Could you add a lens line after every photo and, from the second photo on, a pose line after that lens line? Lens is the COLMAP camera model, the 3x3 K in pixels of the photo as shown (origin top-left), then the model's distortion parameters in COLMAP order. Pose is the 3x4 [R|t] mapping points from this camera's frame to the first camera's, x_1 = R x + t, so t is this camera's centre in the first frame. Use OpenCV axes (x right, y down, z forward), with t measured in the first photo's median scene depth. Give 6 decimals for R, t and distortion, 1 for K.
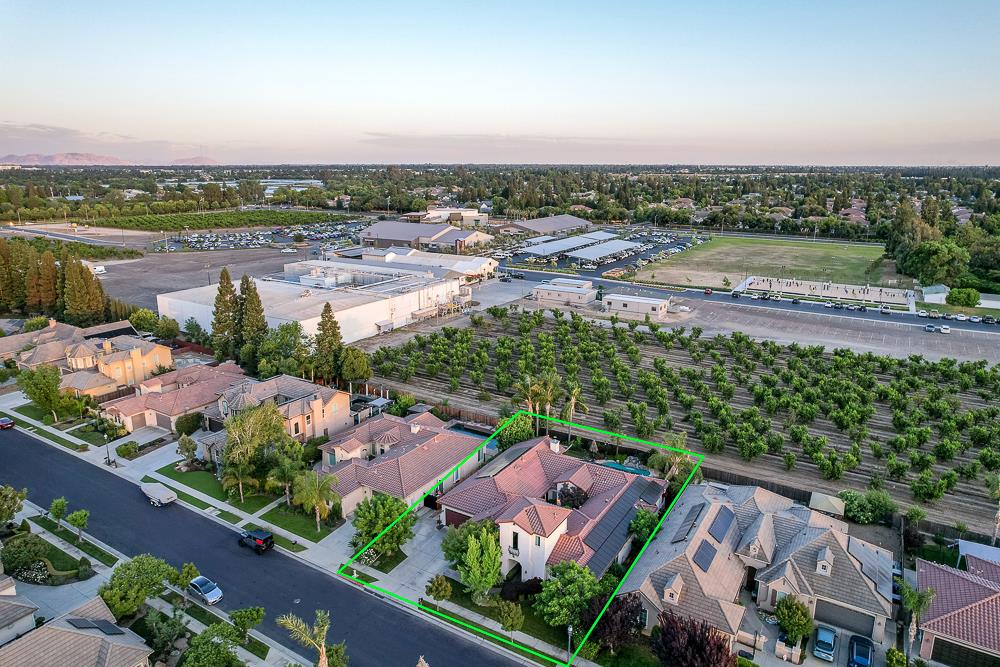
lens RADIAL K [[659.0, 0, 500.9], [0, 659.0, 305.7], [0, 0, 1]] dist [-0.039165, 0.046068]
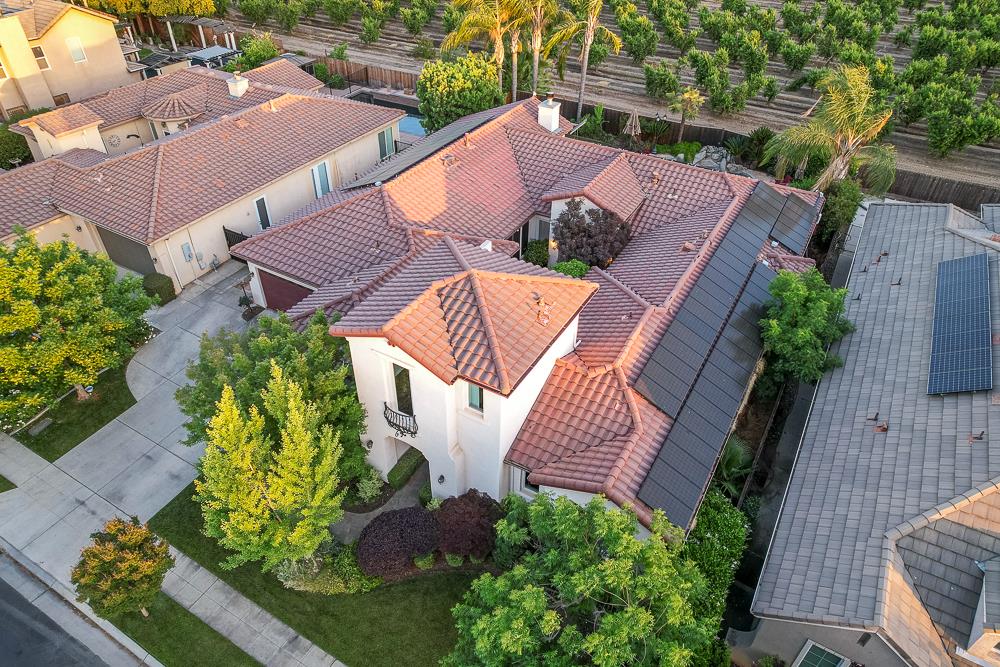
lens RADIAL K [[632.5, 0, 500.0], [0, 632.5, 333.5], [0, 0, 1]] dist [-0.044772, 0.047387]
pose [[0.999969, -0.007911, 0.000480, 0.037090], [0.006882, 0.896700, 0.442585, 0.119476], [-0.003932, -0.442567, 0.896727, 0.429946]]
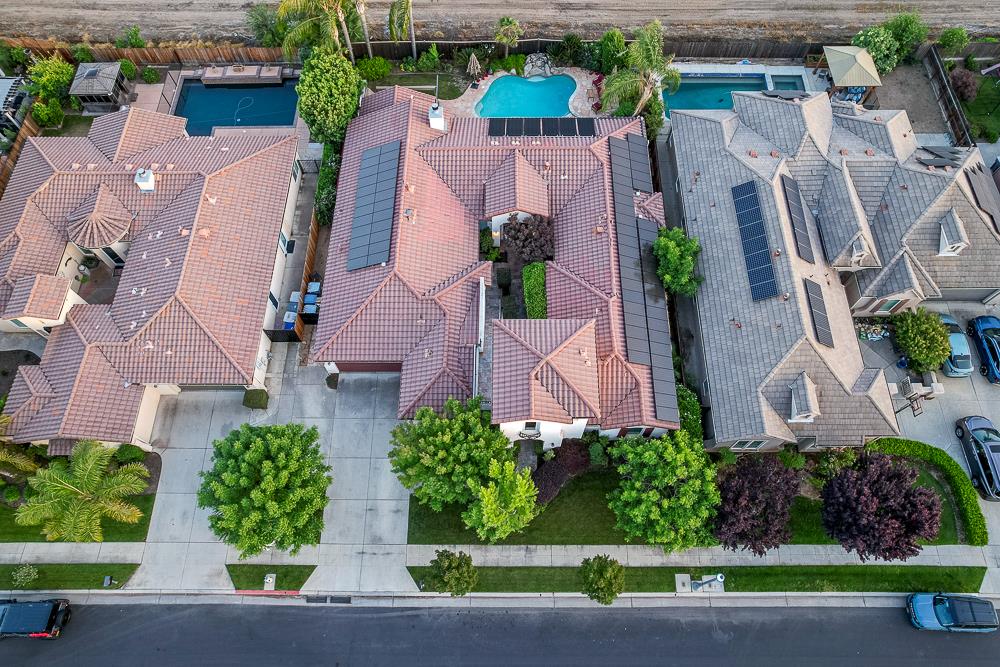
lens RADIAL K [[651.4, 0, 489.7], [0, 651.4, 310.2], [0, 0, 1]] dist [-0.044072, 0.047936]
pose [[0.863055, -0.459680, 0.209356, -0.044373], [0.121935, 0.591825, 0.796791, -0.076980], [-0.490171, -0.662146, 0.566829, 0.438806]]
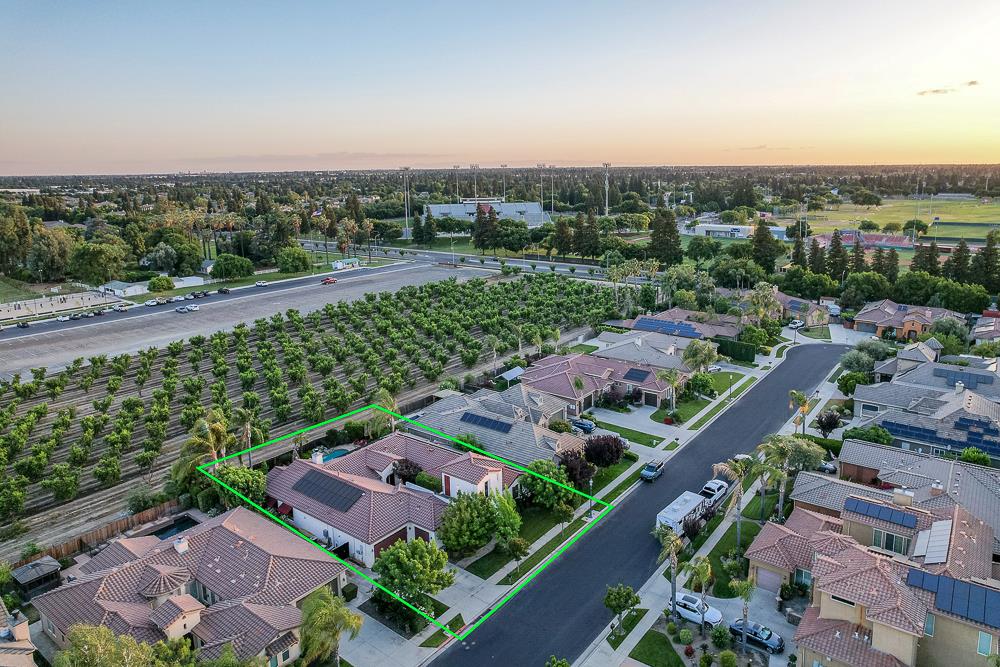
lens RADIAL K [[653.7, 0, 536.0], [0, 653.7, 310.6], [0, 0, 1]] dist [-0.023895, 0.001001]
pose [[0.075426, -0.221388, 0.972264, -0.542843], [0.228066, 0.953026, 0.199315, -0.069760], [-0.970720, 0.206707, 0.122374, 0.410410]]
